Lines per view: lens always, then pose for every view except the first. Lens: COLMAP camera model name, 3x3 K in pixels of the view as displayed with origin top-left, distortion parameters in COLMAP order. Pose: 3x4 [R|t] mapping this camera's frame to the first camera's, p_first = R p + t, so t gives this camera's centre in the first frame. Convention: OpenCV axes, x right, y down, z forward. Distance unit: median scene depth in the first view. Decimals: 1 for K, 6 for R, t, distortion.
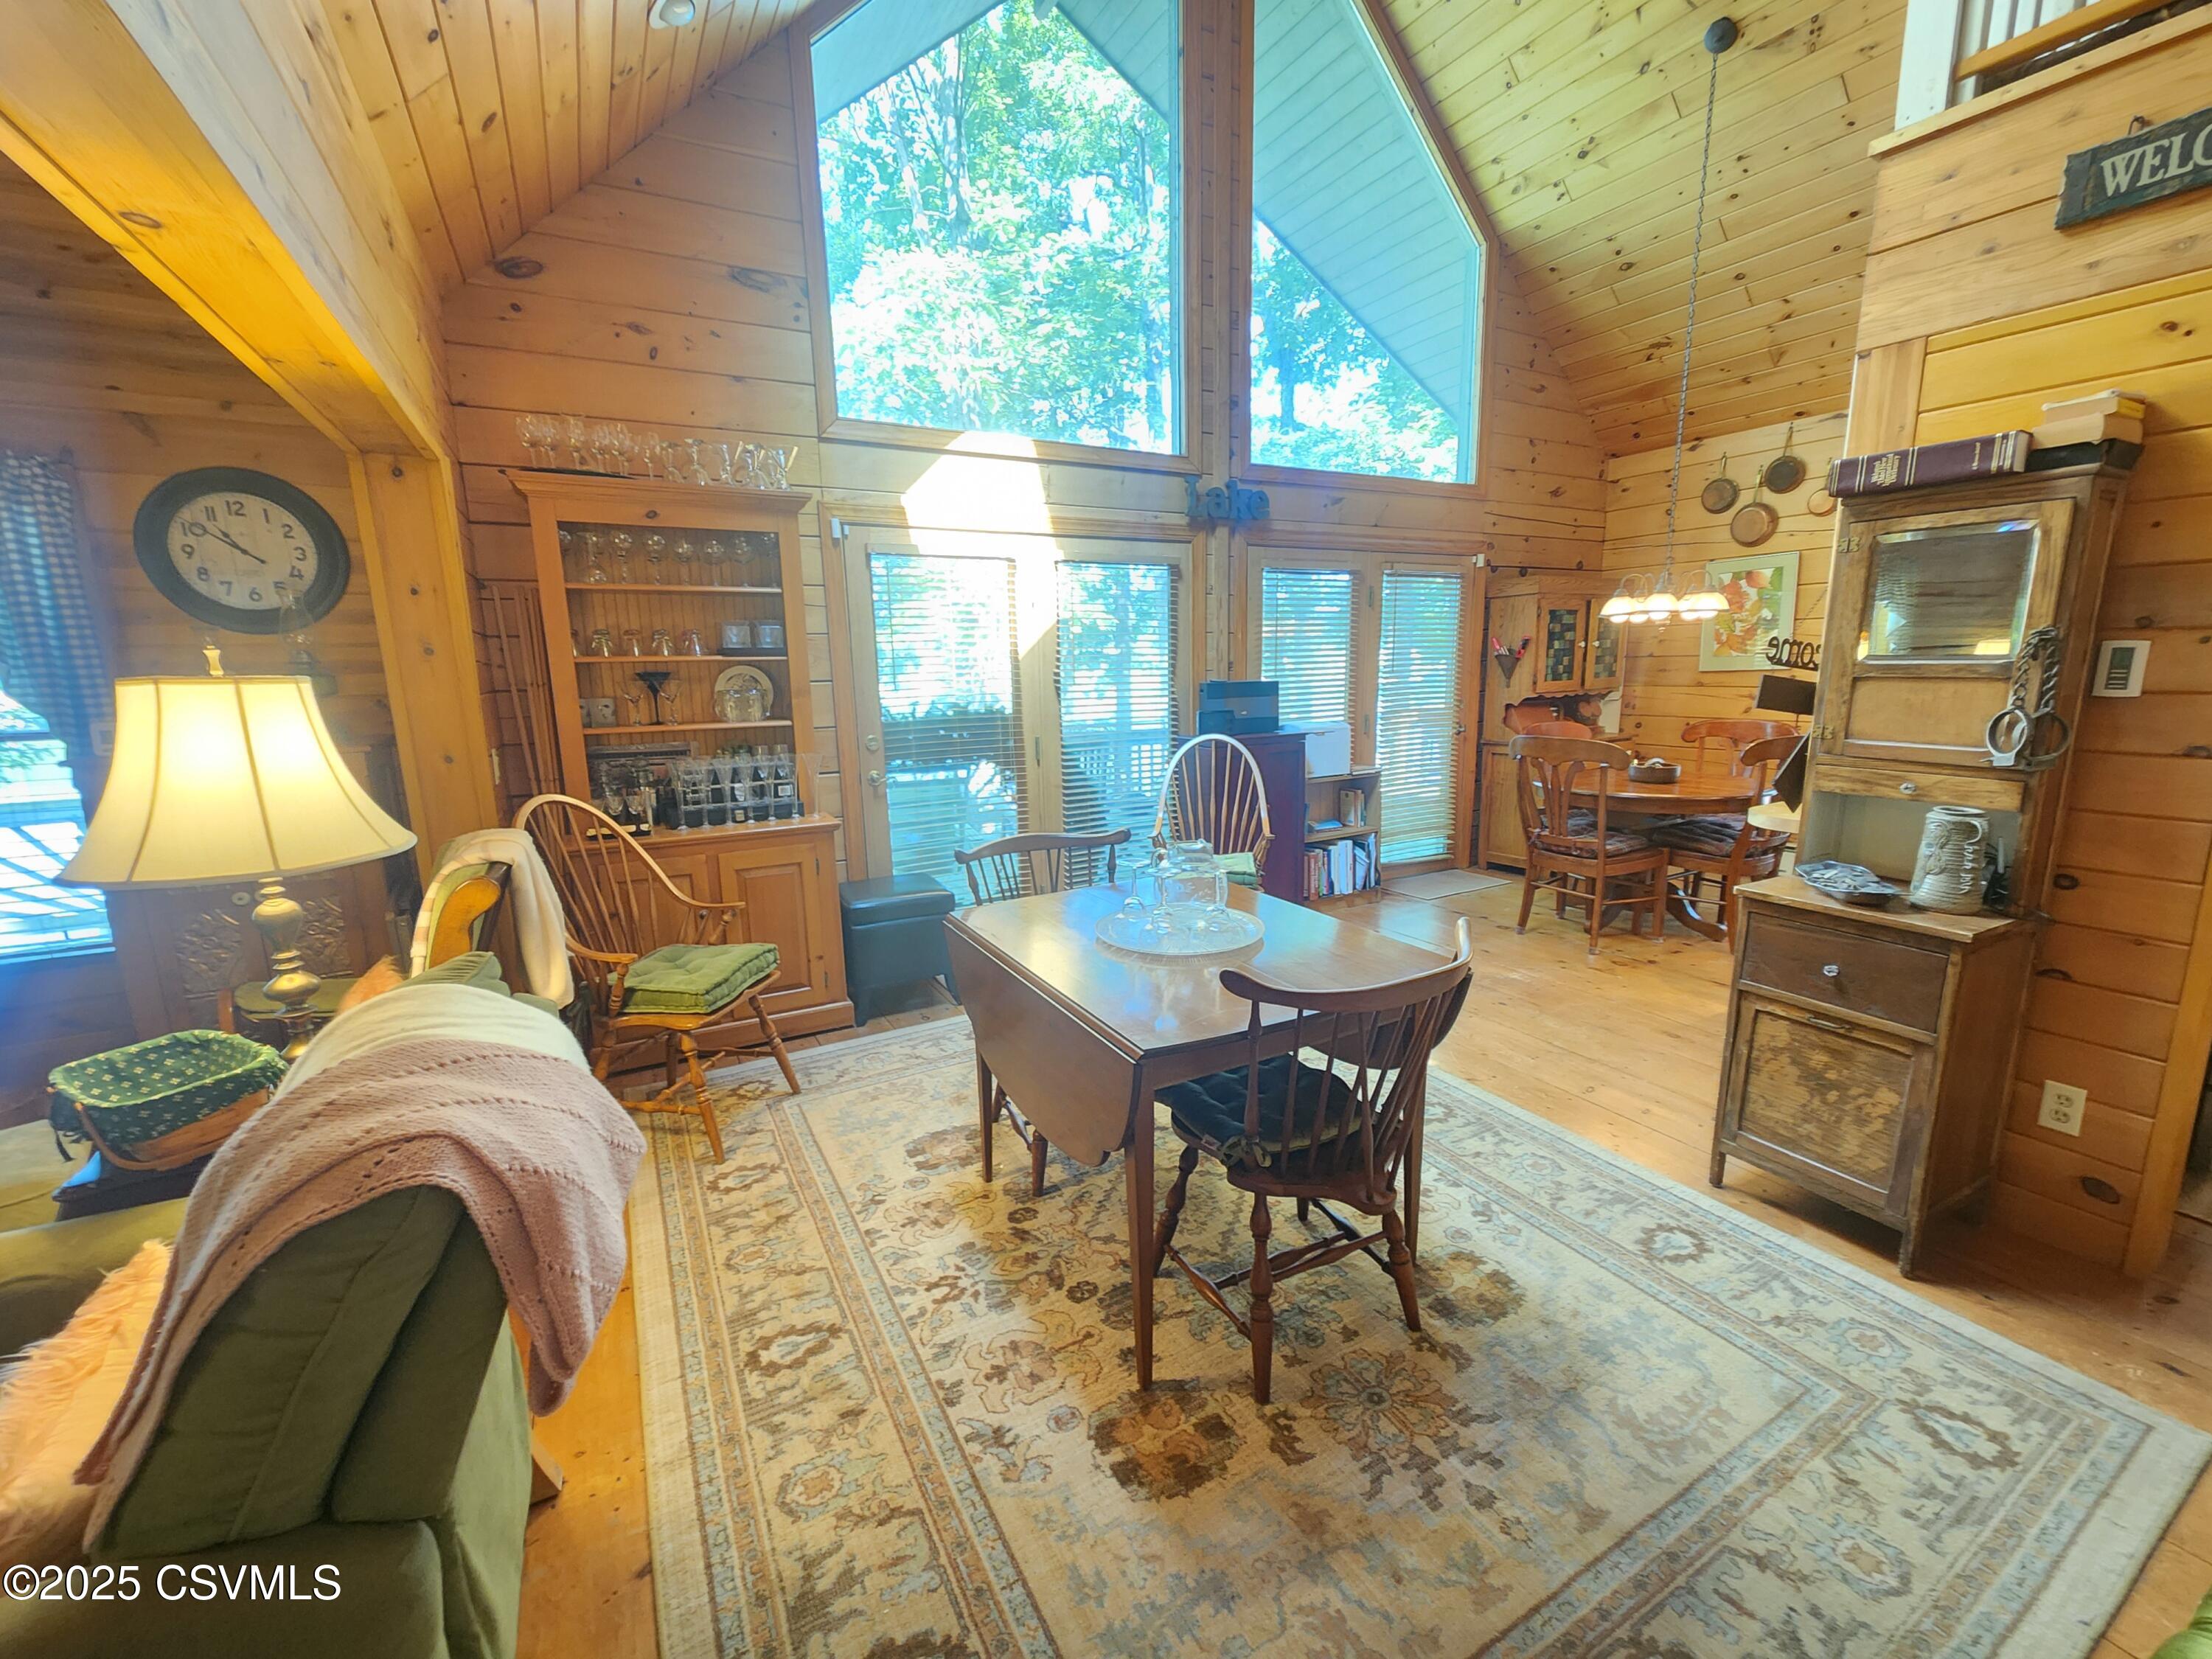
lens RADIAL K [[900.4, 0, 1103.5], [0, 900.4, 831.2], [0, 0, 1]] dist [0.004617, -0.003000]
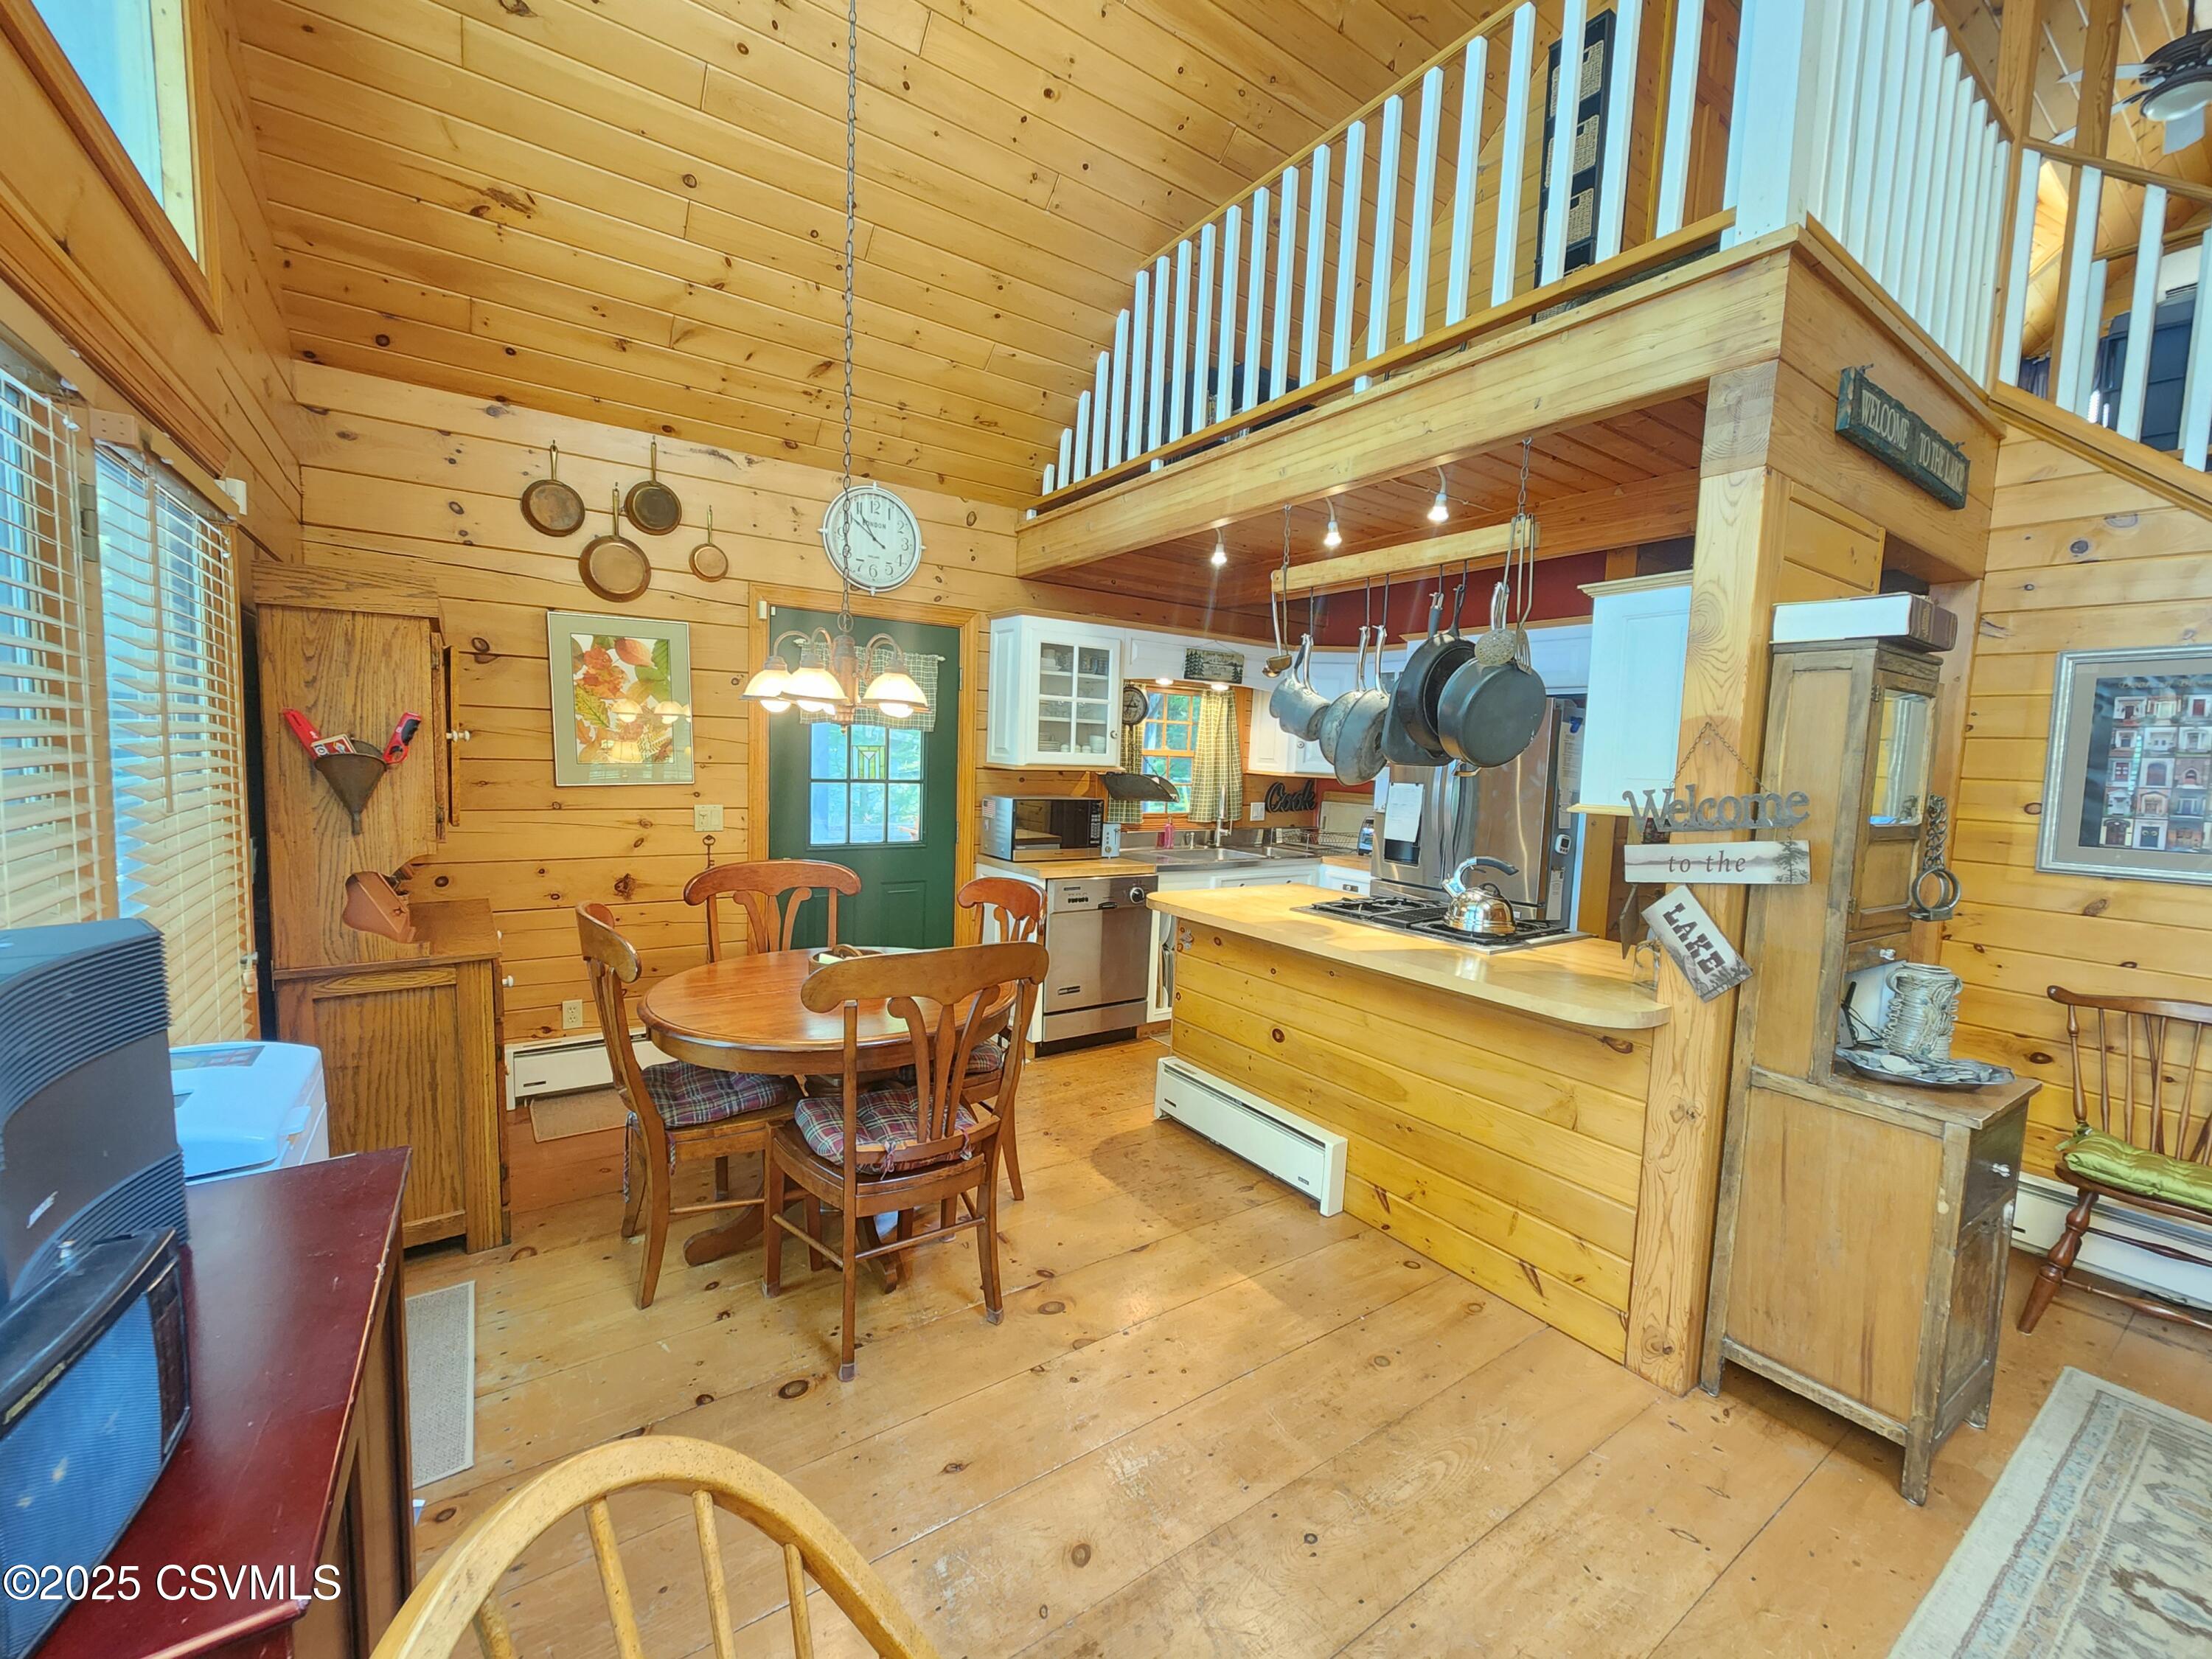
lens RADIAL K [[900.4, 0, 1103.5], [0, 900.4, 831.2], [0, 0, 1]] dist [0.004617, -0.003000]
pose [[-0.102159, -0.068218, 0.992426, 0.029259], [0.152273, 0.984816, 0.083369, -0.370950], [-0.983044, 0.159637, -0.090220, 1.822038]]
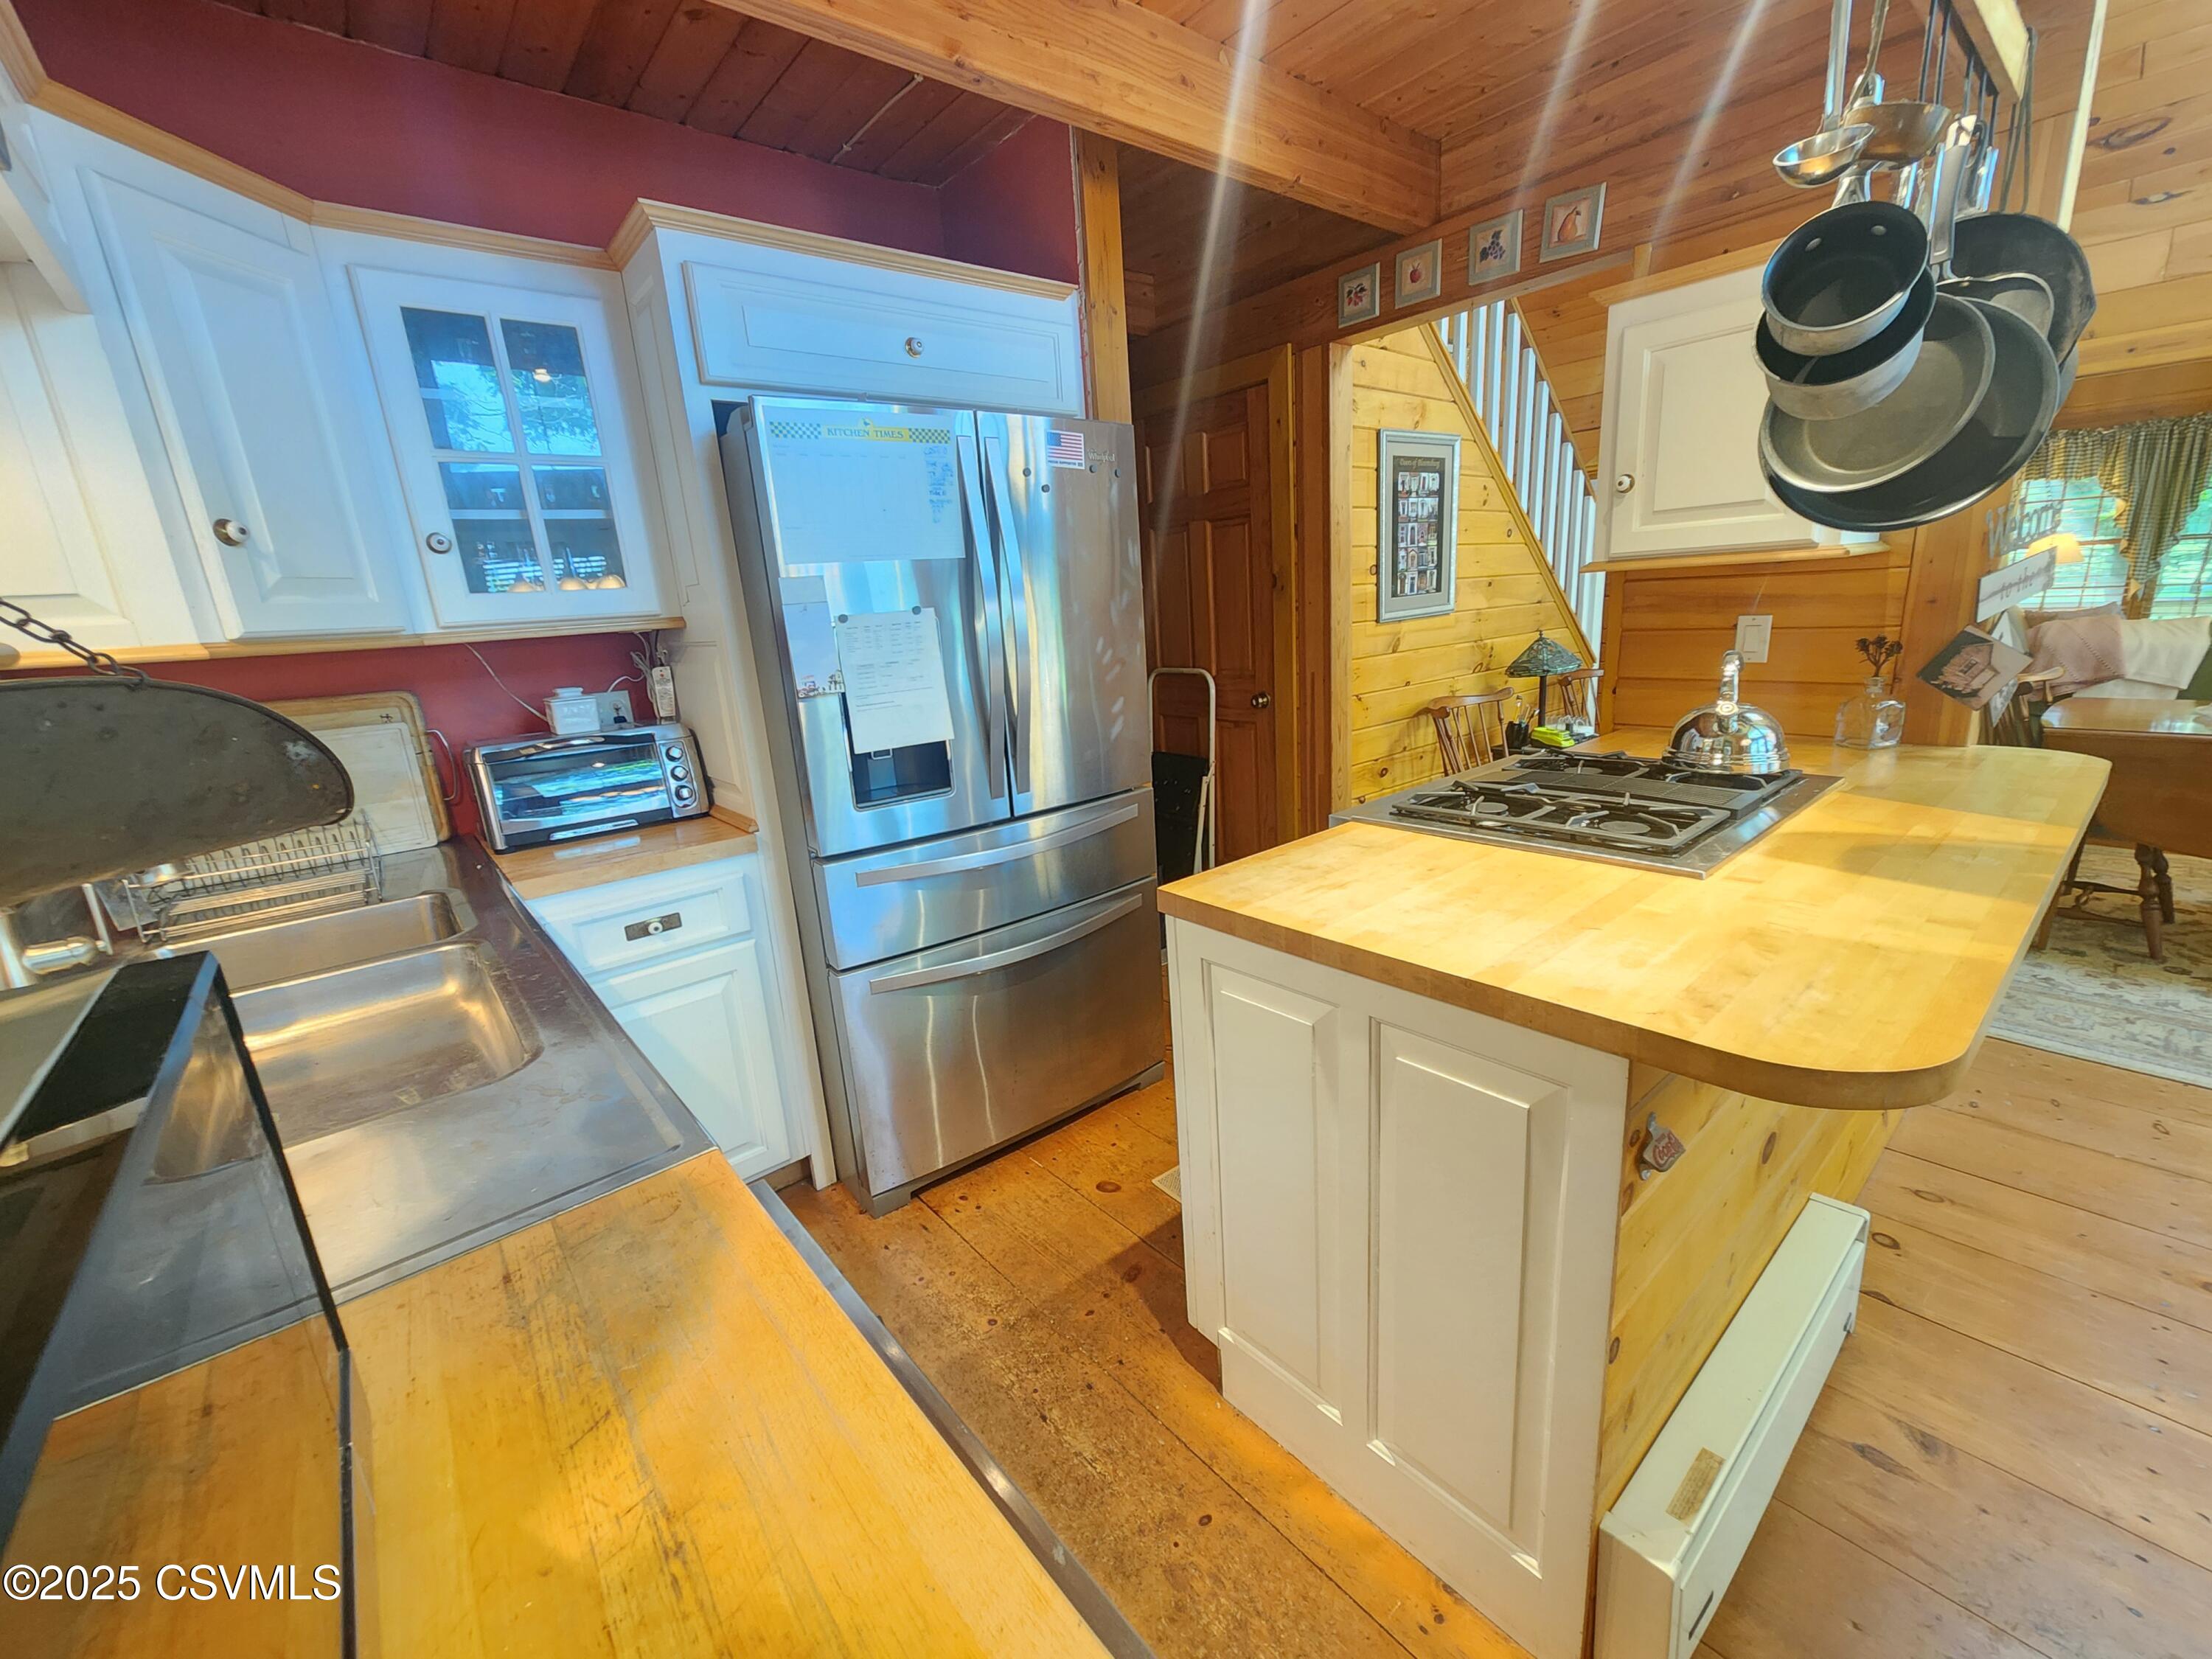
lens RADIAL K [[907.8, 0, 1116.2], [0, 907.8, 828.6], [0, 0, 1]] dist [0.000491, -0.000185]
pose [[-0.977687, 0.131847, -0.163536, 1.932319], [0.050313, 0.902815, 0.427075, -0.374596], [0.203952, 0.409318, -0.889304, 1.848137]]
